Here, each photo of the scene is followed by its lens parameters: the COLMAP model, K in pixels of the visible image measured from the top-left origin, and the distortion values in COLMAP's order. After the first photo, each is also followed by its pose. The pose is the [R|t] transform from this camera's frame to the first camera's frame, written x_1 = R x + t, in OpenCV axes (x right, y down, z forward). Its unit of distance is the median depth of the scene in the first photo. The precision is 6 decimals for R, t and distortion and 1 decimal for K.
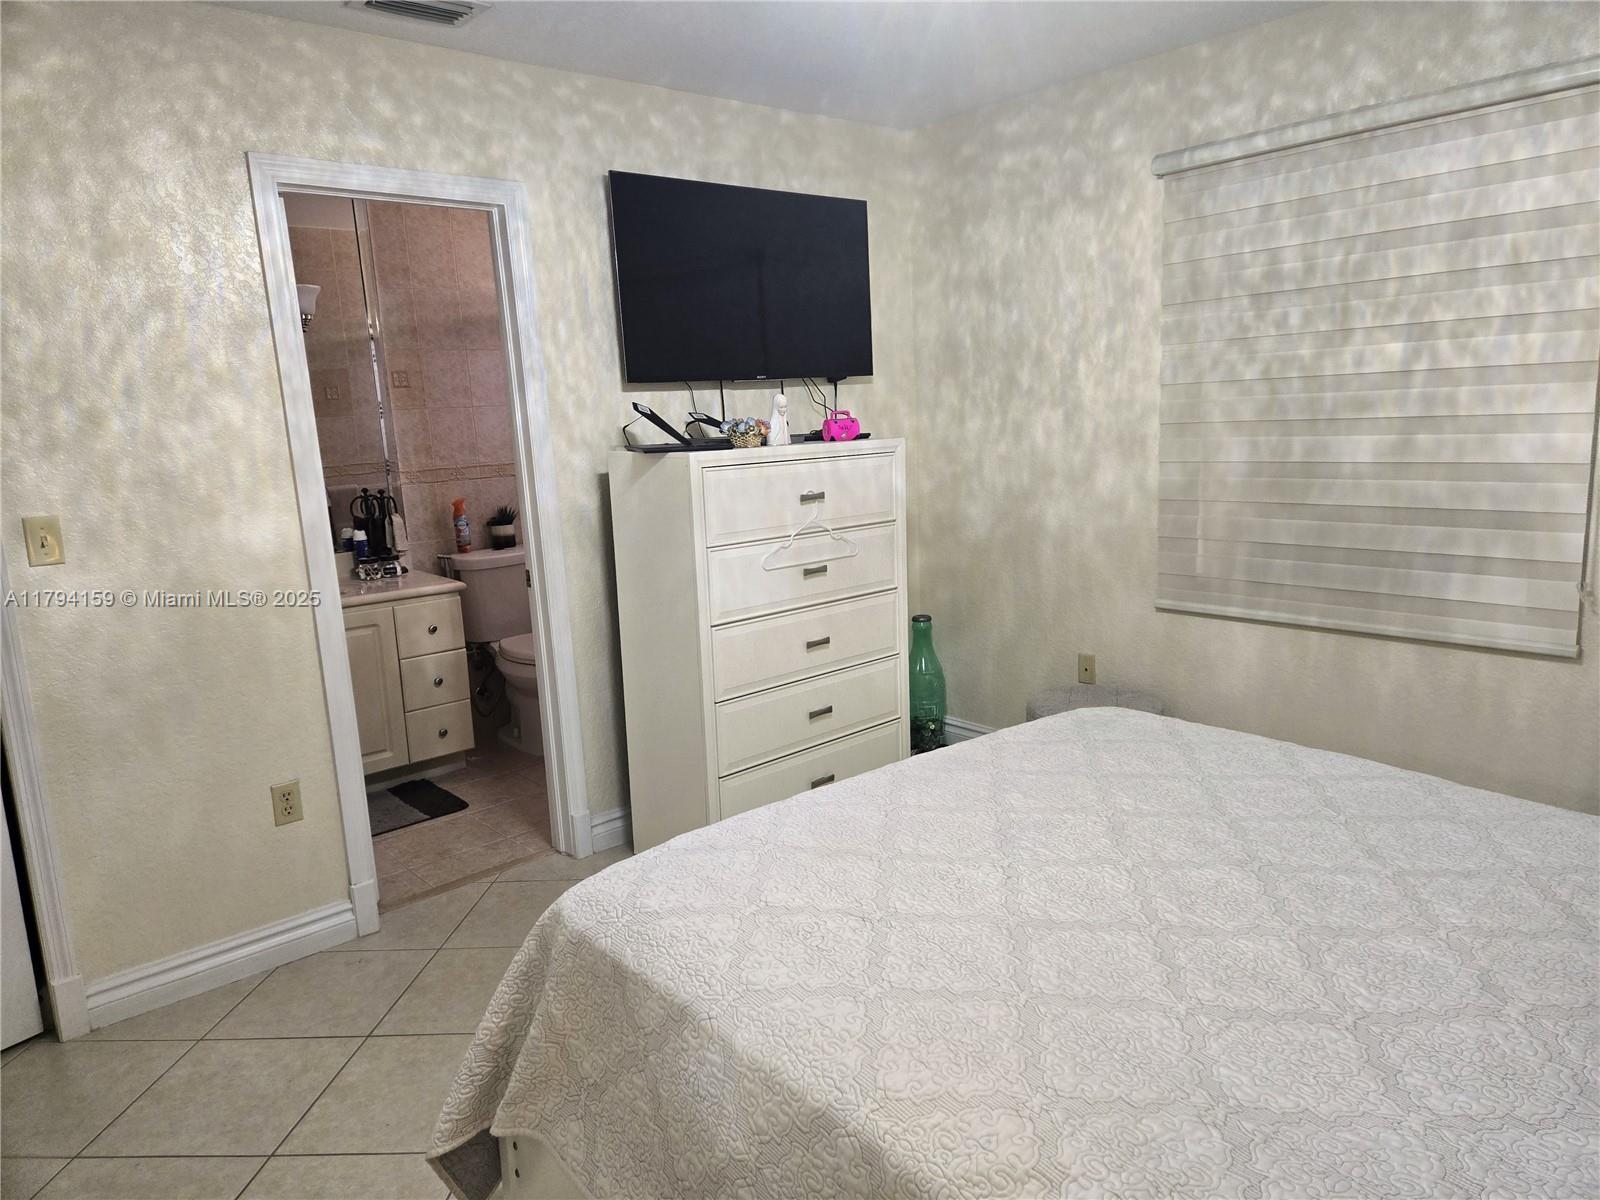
lens RADIAL K [[1061.7, 0, 800.0], [0, 1061.7, 600.0], [0, 0, 1]] dist [0.088147, -0.073669]
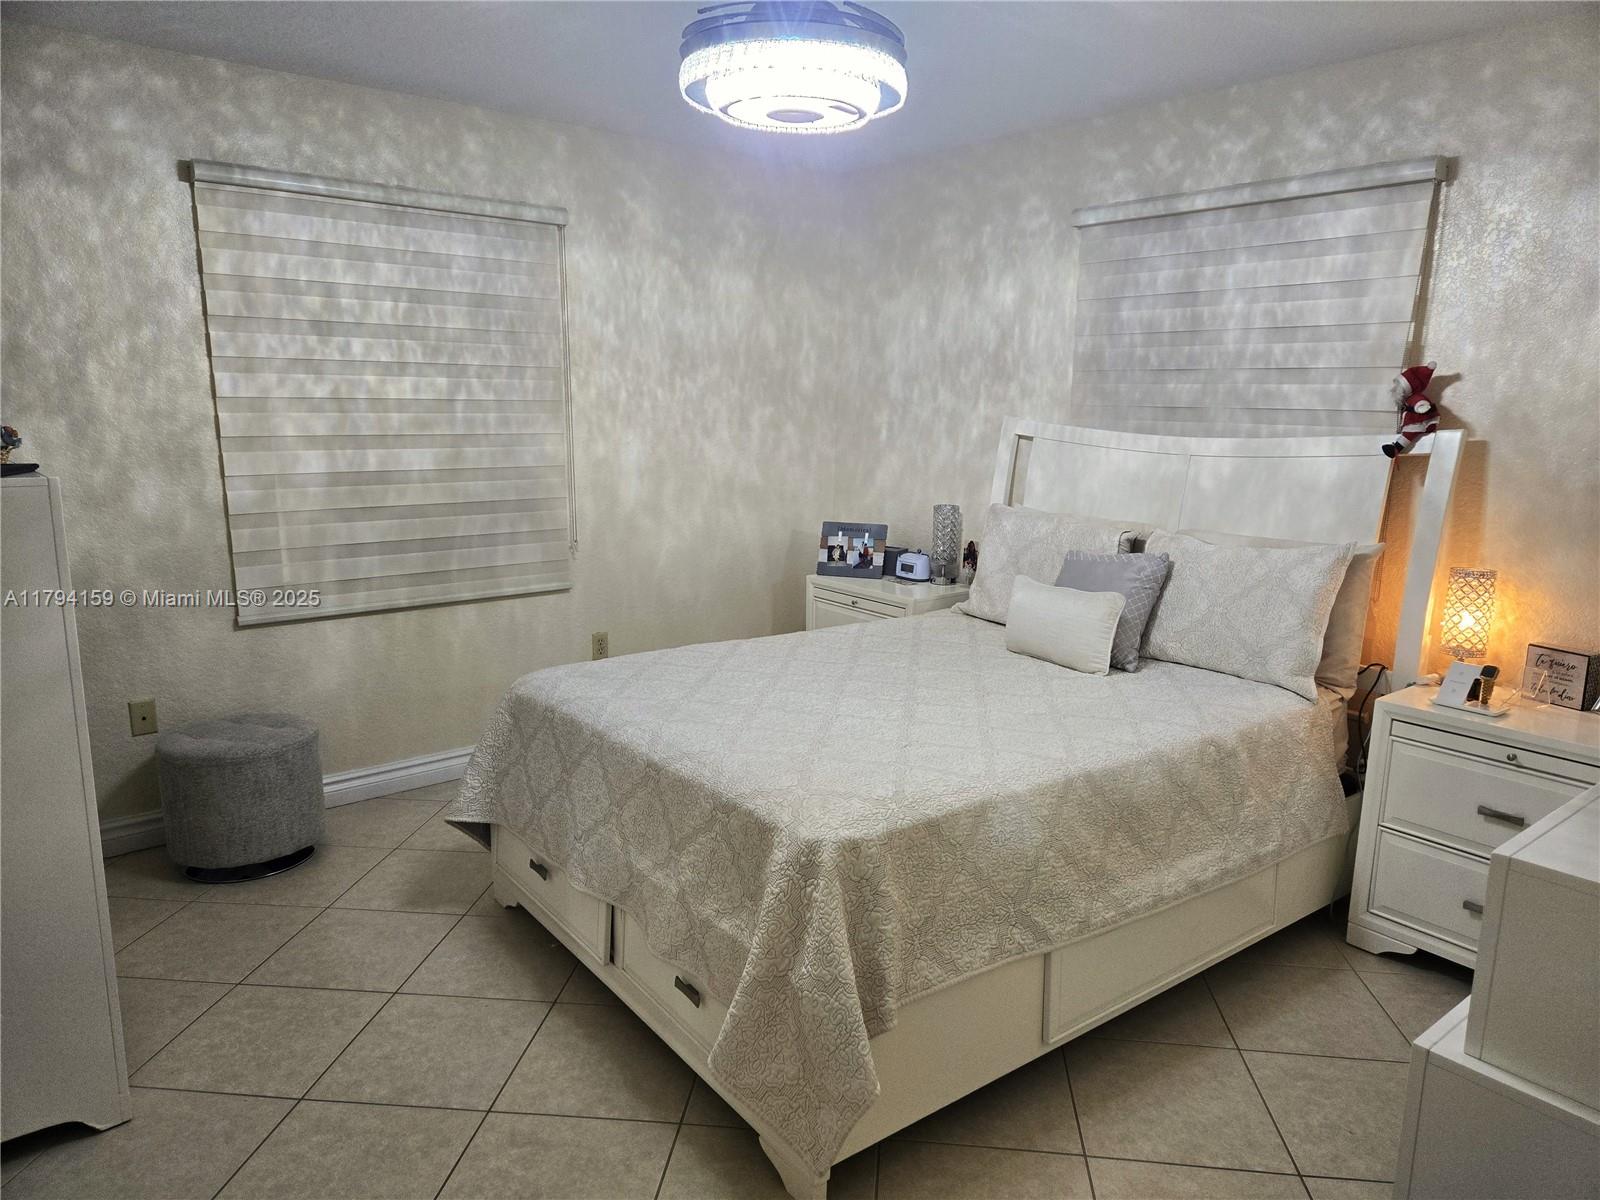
lens RADIAL K [[1064.5, 0, 828.0], [0, 1064.5, 613.7], [0, 0, 1]] dist [0.086073, -0.071652]
pose [[0.031731, -0.159667, 0.986661, -0.709493], [0.165441, 0.974380, 0.152359, -0.074911], [-0.985709, 0.158400, 0.057334, 0.475245]]
